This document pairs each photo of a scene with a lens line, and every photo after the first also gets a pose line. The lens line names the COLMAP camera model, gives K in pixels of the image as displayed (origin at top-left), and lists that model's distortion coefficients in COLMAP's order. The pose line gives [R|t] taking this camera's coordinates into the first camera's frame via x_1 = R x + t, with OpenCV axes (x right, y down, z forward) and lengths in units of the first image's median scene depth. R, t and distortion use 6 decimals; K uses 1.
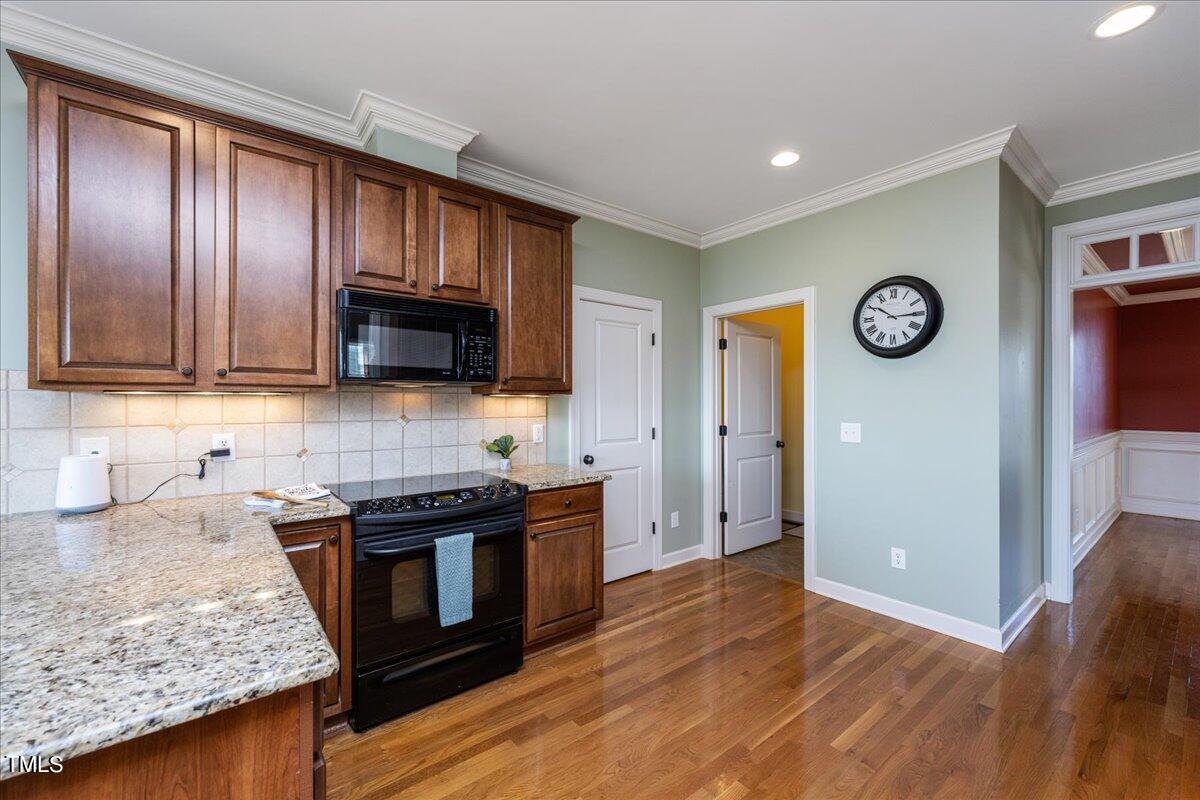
lens RADIAL K [[486.9, 0, 602.9], [0, 486.9, 402.8], [0, 0, 1]] dist [0.000596, -0.000040]
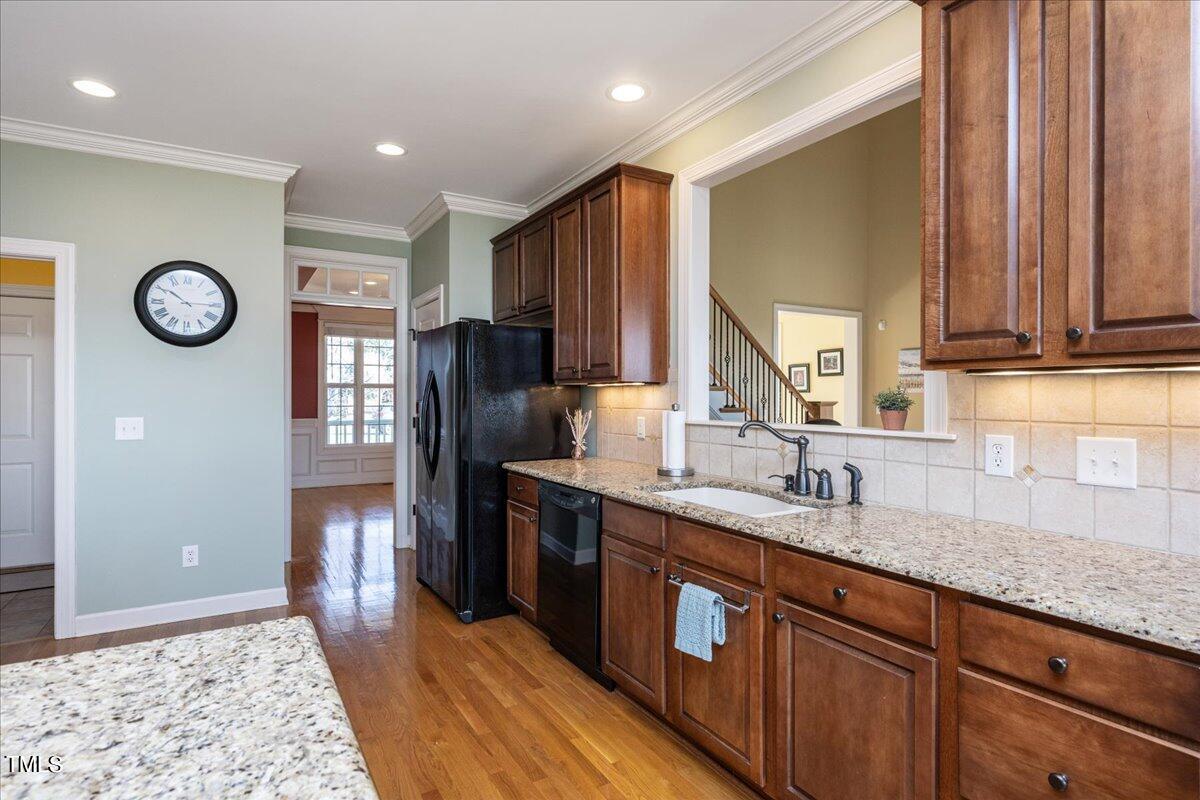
lens RADIAL K [[599.9, 0, 601.3], [0, 599.9, 396.9], [0, 0, 1]] dist [-0.002674, 0.000001]
pose [[0.140614, -0.003772, 0.990057, -1.478958], [0.003644, 0.999988, 0.003292, 0.019755], [-0.990058, 0.003145, 0.140626, 0.116201]]
